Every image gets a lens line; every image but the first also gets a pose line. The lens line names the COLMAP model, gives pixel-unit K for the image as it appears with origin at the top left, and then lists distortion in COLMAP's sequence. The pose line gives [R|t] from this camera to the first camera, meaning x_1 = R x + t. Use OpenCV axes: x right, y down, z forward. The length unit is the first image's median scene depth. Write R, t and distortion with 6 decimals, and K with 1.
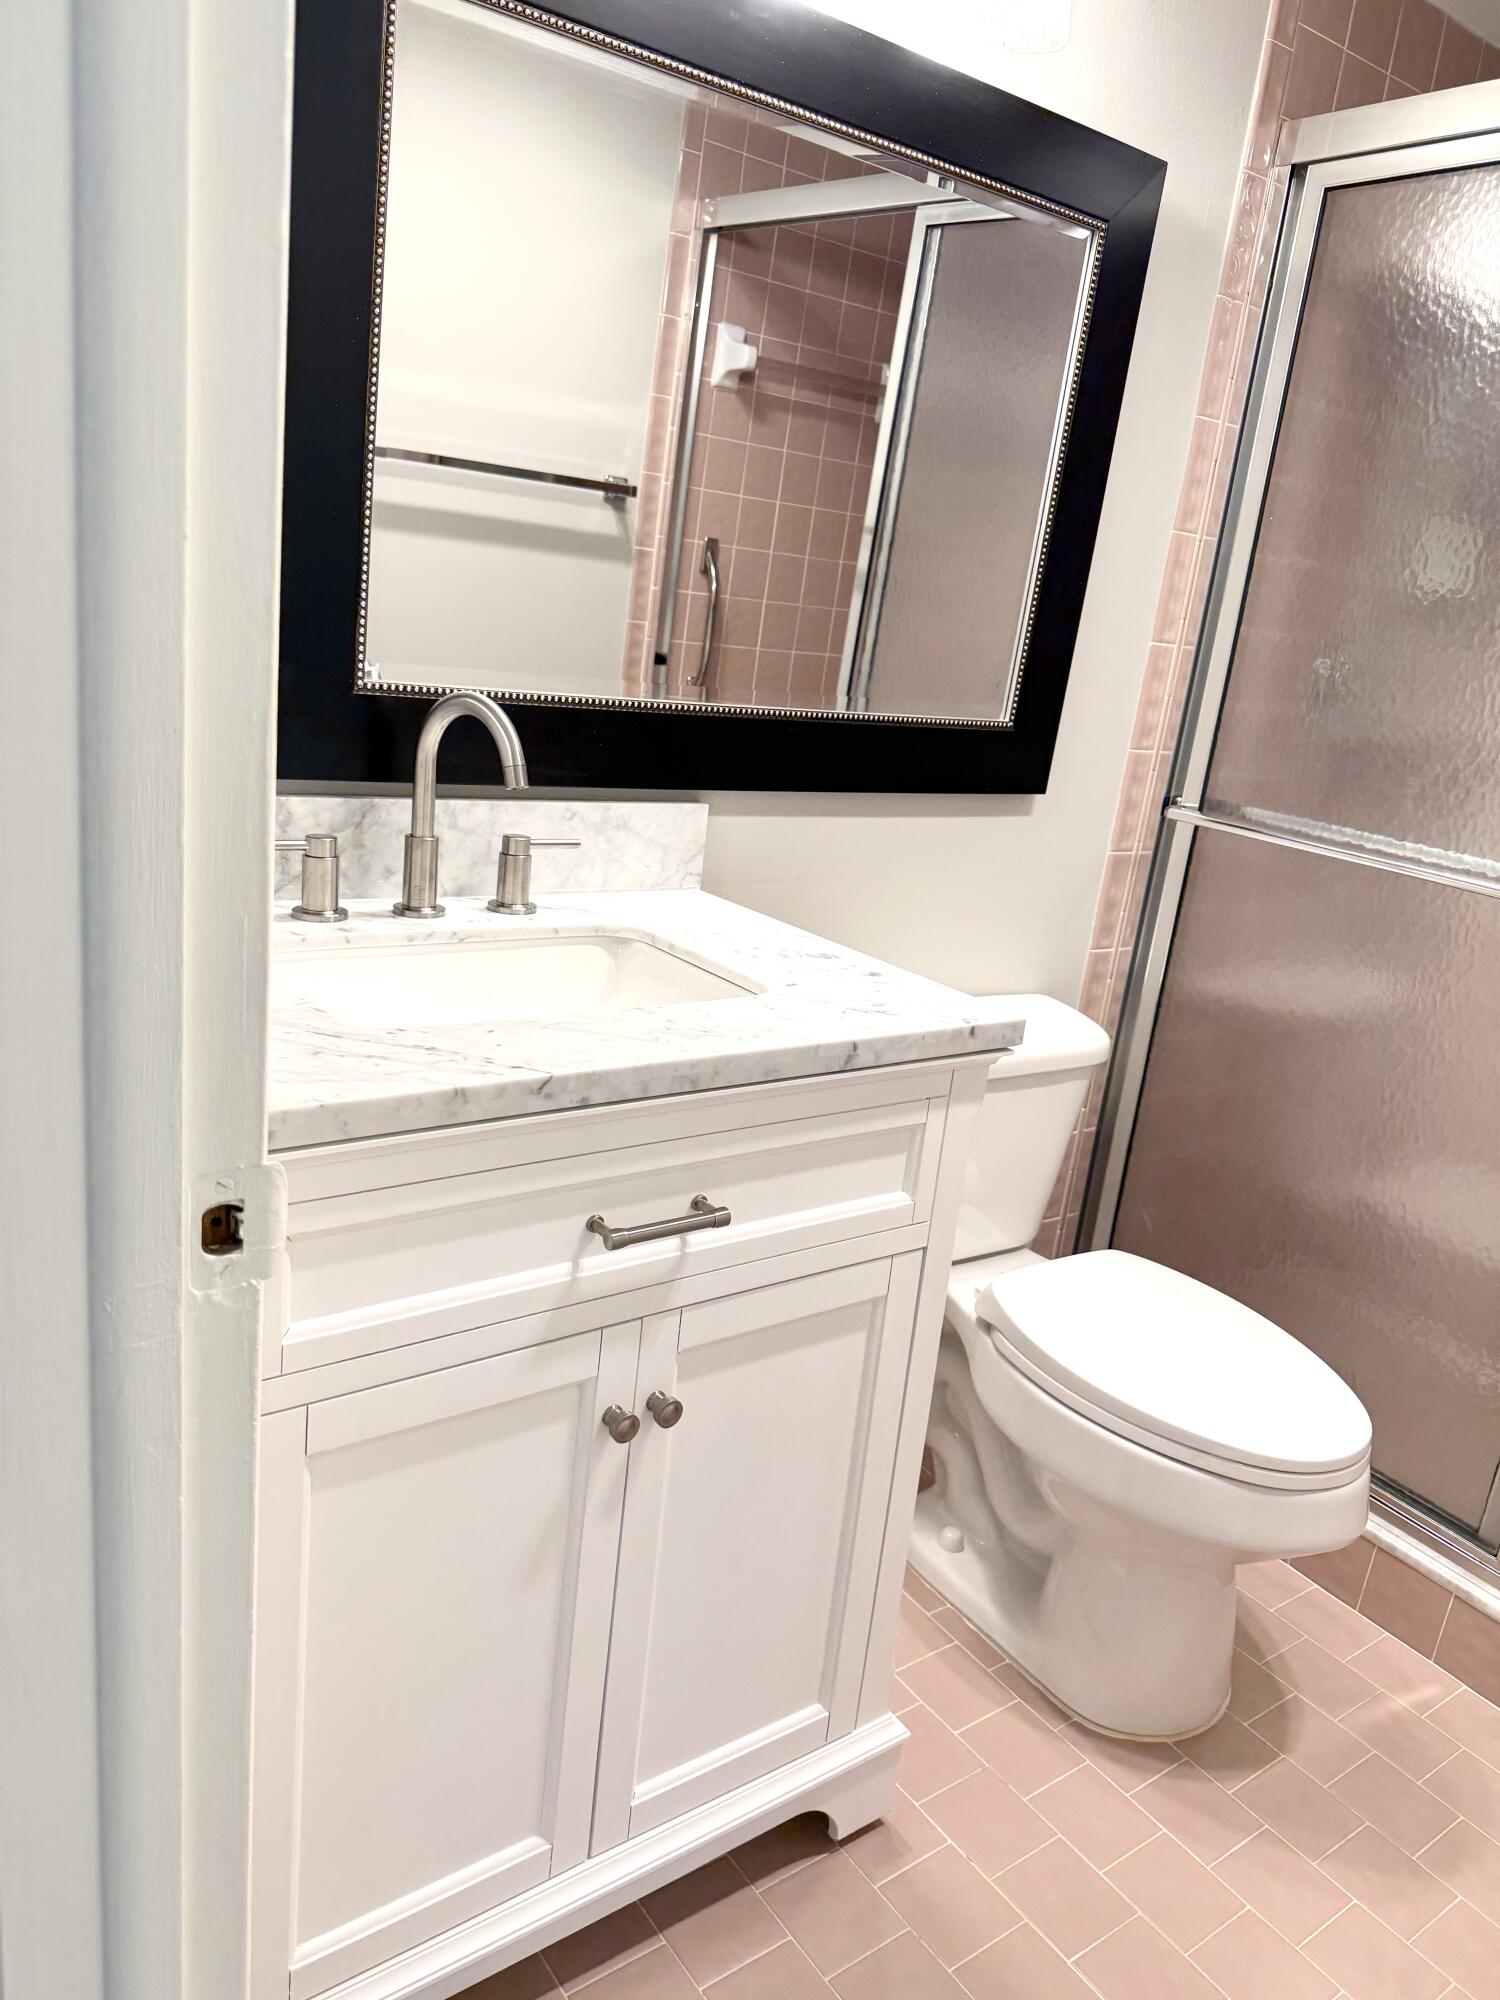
lens RADIAL K [[1445.9, 0, 754.8], [0, 1445.9, 1032.8], [0, 0, 1]] dist [0.059395, -0.089798]
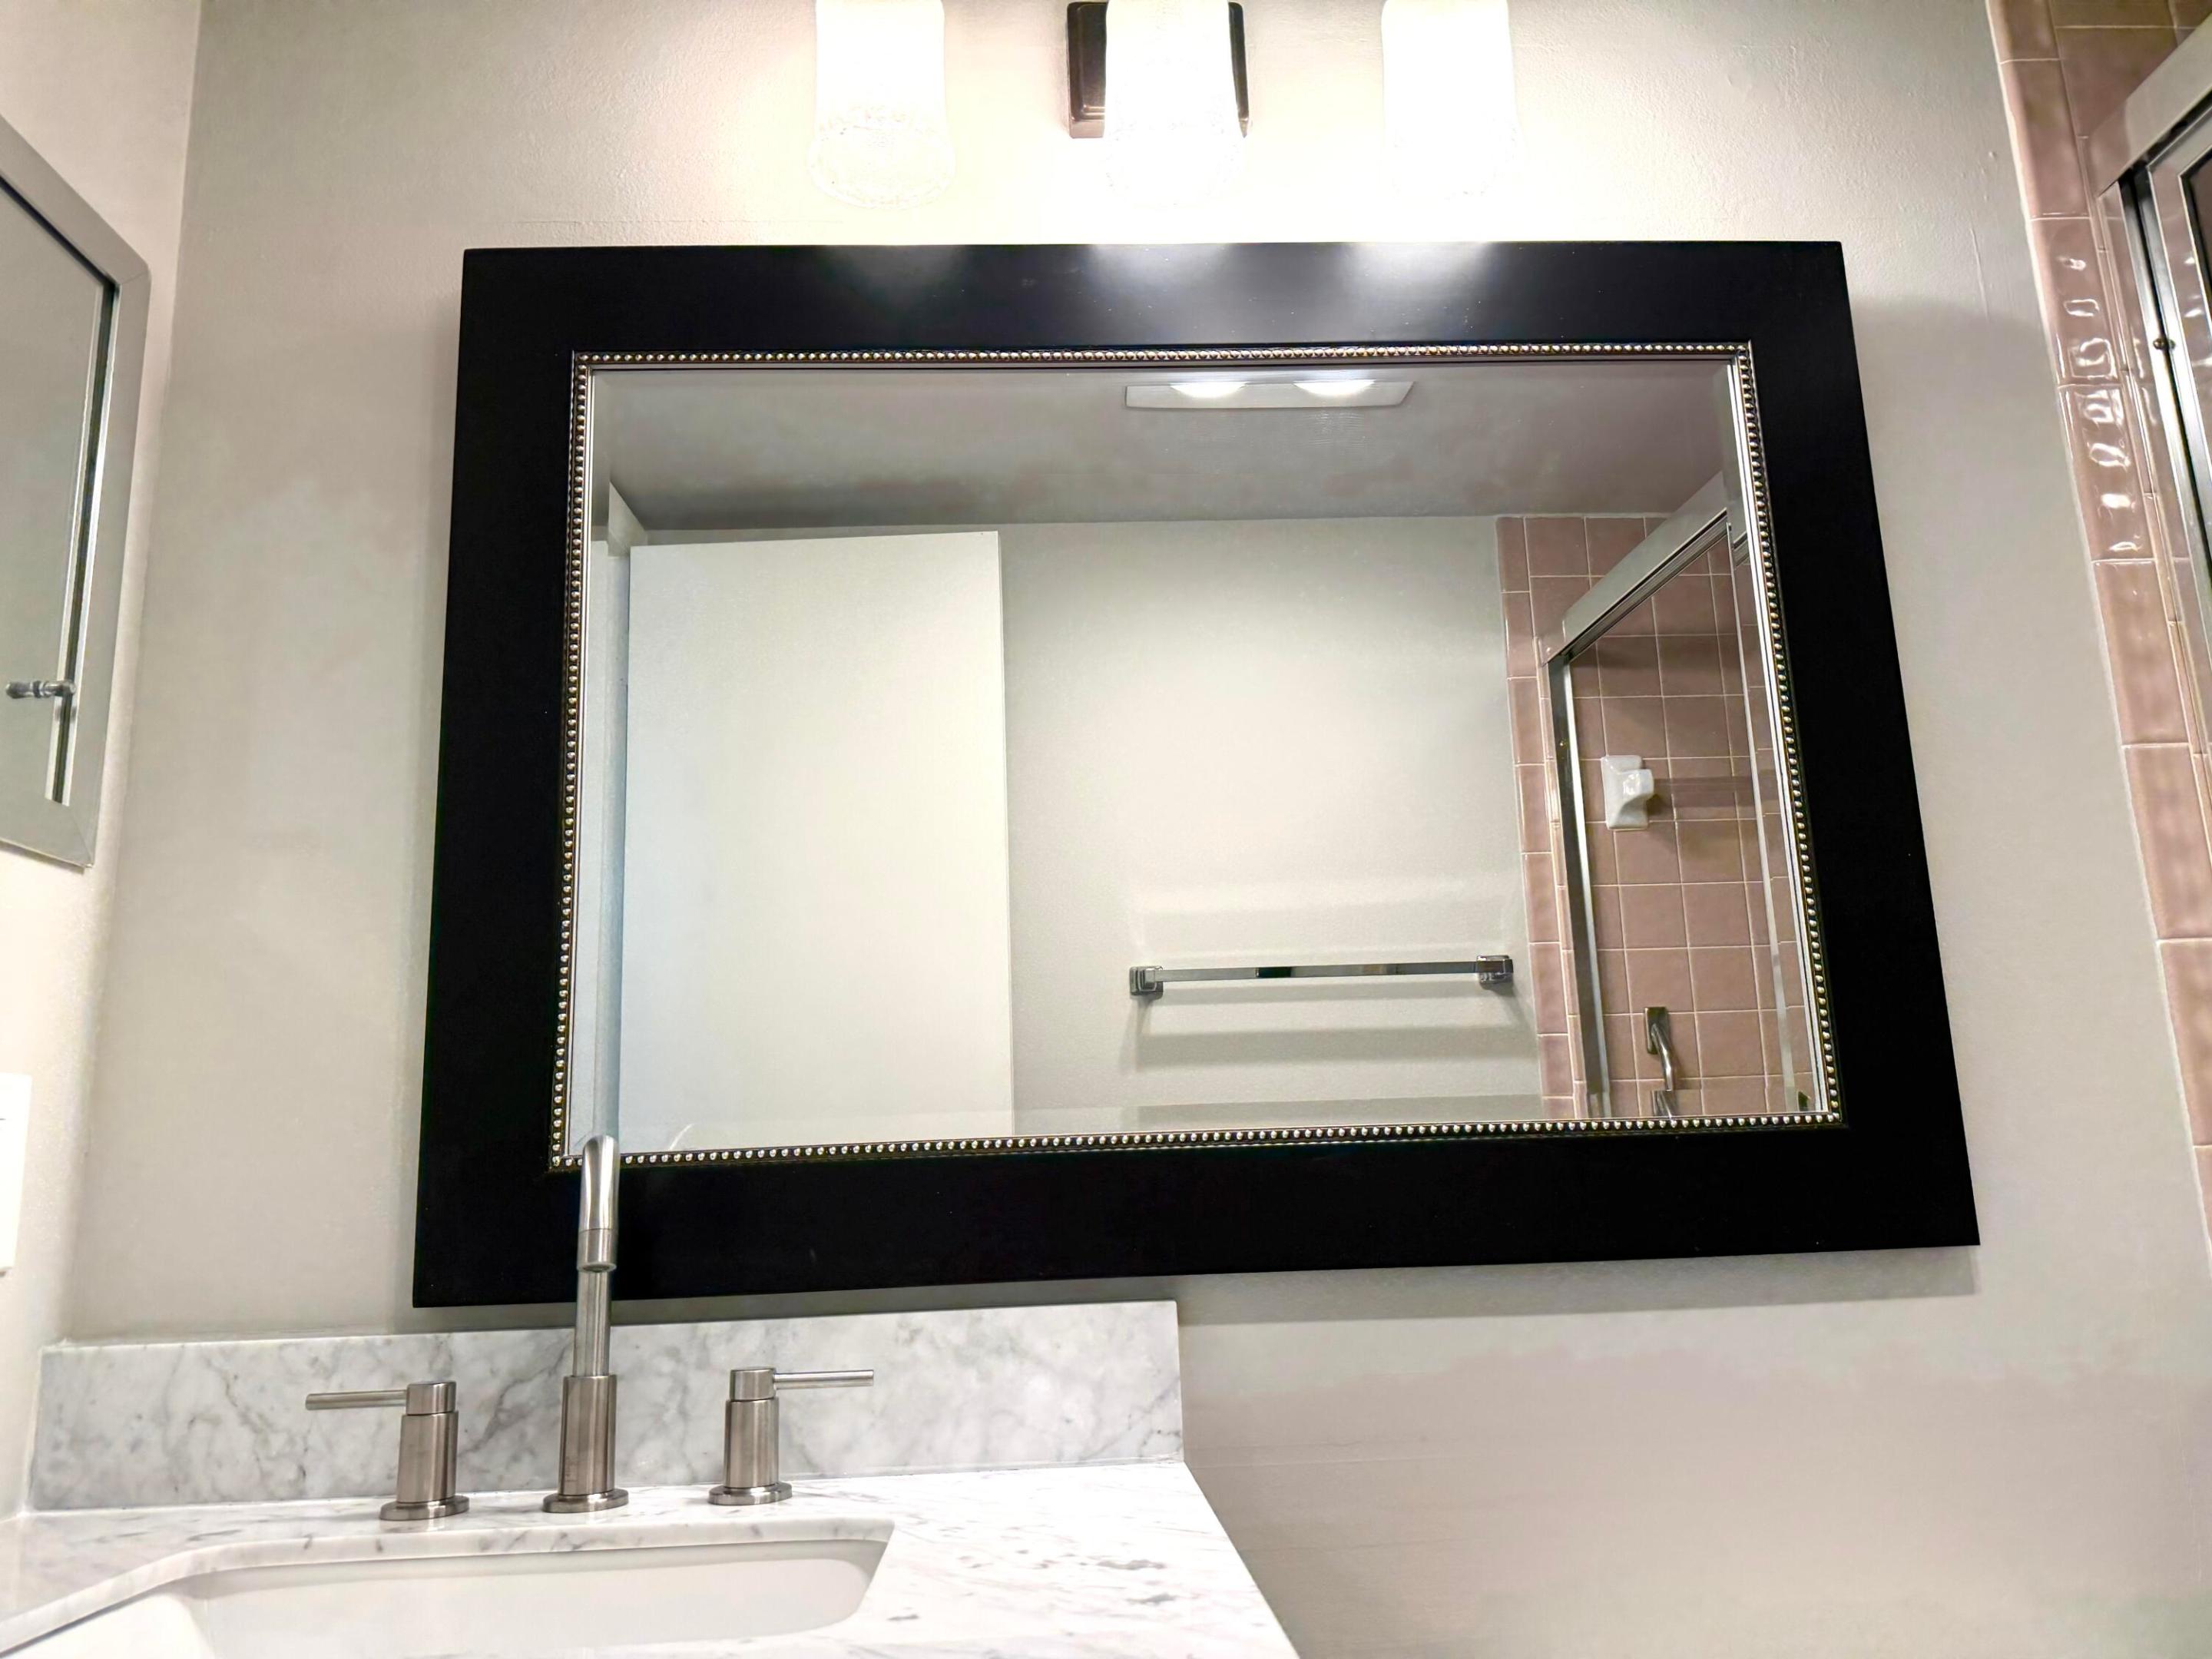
lens RADIAL K [[1563.1, 0, 1101.1], [0, 1563.1, 843.2], [0, 0, 1]] dist [0.020305, -0.034203]
pose [[0.817394, -0.263366, -0.512352, 0.269189], [-0.039328, 0.861794, -0.505732, 0.002796], [0.574734, 0.433532, 0.694068, 0.392004]]
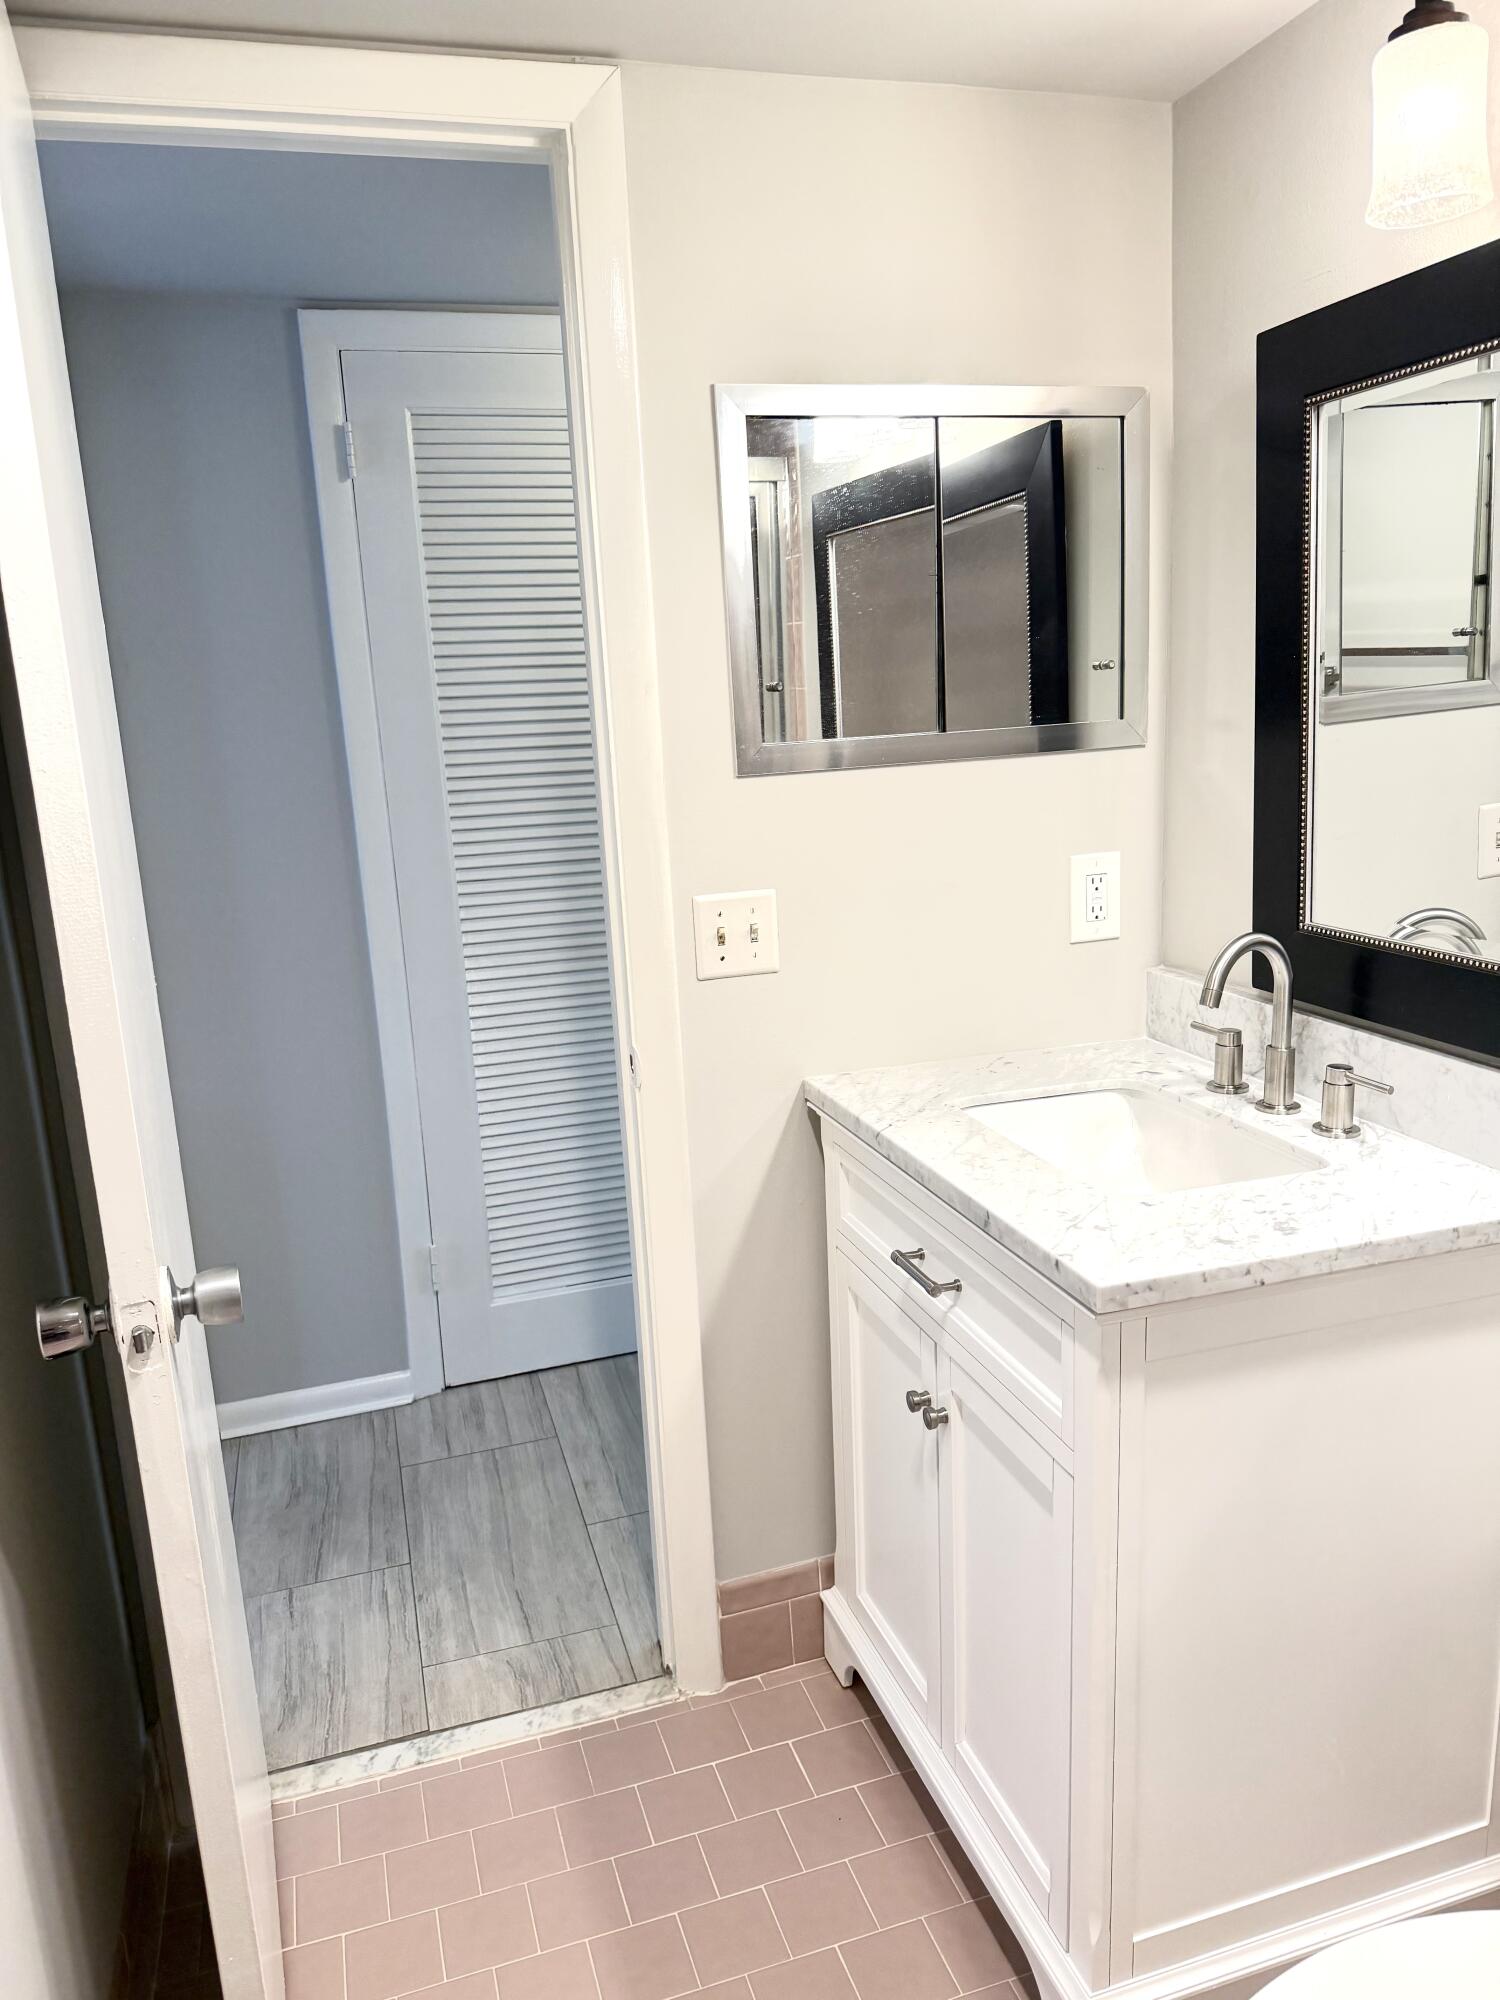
lens RADIAL K [[1413.3, 0, 750.0], [0, 1413.3, 1000.0], [0, 0, 1]] dist [0.020305, -0.034203]
pose [[-0.328085, 0.097325, -0.939621, 0.742507], [-0.268137, 0.944172, 0.191421, -0.201988], [0.905794, 0.314750, -0.283672, 0.663705]]
